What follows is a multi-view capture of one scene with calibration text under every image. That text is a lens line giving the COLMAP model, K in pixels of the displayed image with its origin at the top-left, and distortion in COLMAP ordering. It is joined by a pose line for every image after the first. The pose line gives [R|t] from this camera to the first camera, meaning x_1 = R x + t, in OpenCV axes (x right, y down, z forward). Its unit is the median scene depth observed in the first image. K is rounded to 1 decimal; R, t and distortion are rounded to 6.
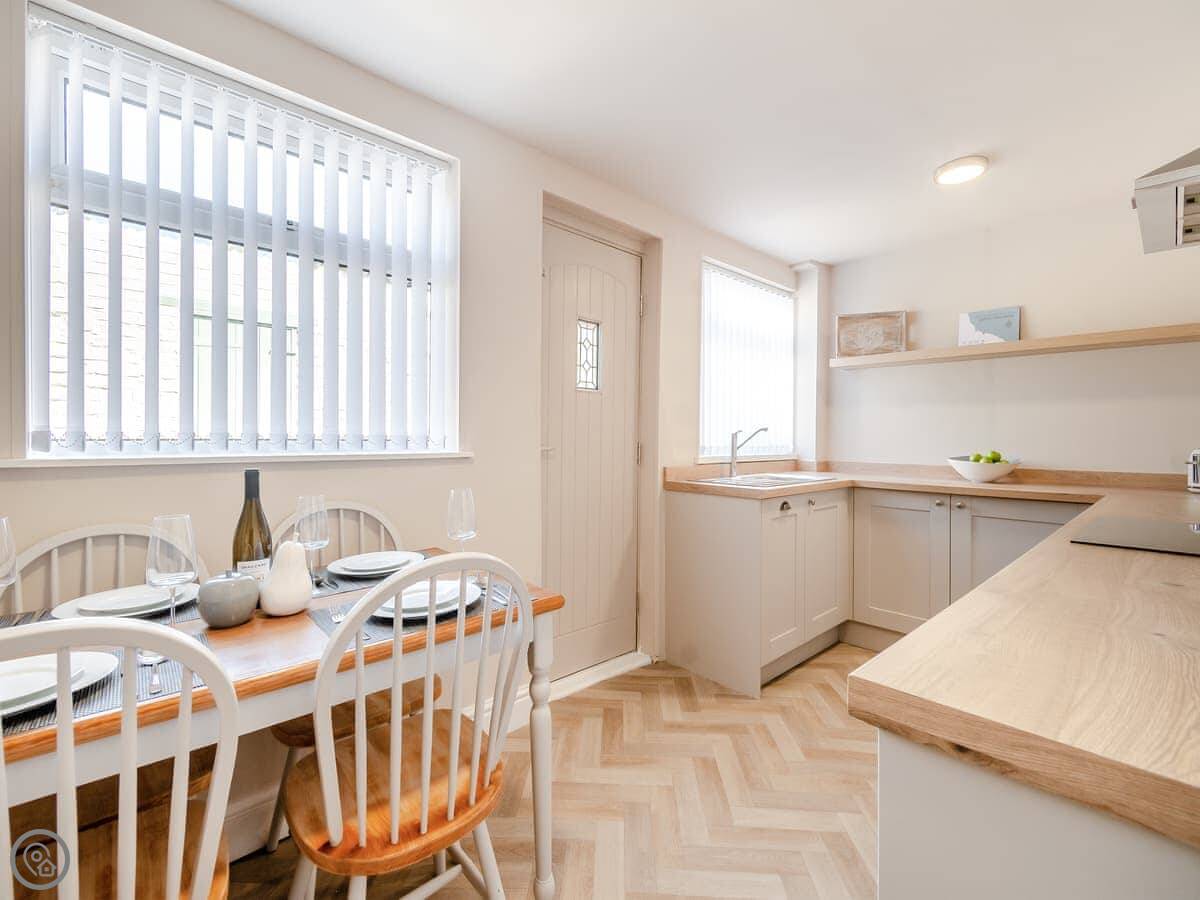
lens RADIAL K [[551.0, 0, 599.8], [0, 551.0, 445.0], [0, 0, 1]] dist [0.003339, -0.001166]
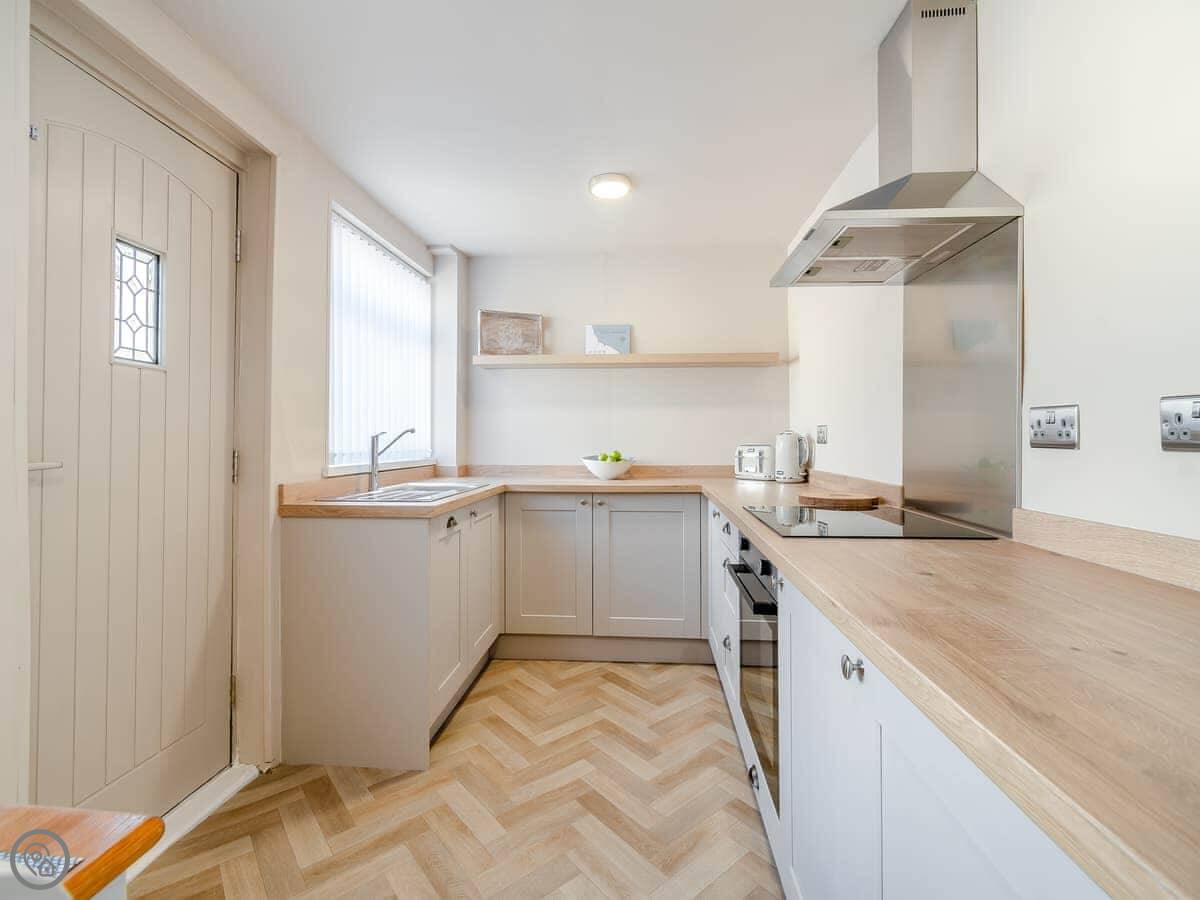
lens RADIAL K [[551.0, 0, 626.3], [0, 551.0, 436.4], [0, 0, 1]] dist [0.003339, -0.001166]
pose [[0.727064, -0.004138, 0.686557, -0.042304], [0.017459, 0.999770, -0.012463, -0.004333], [-0.686348, 0.021048, 0.726969, 0.189713]]
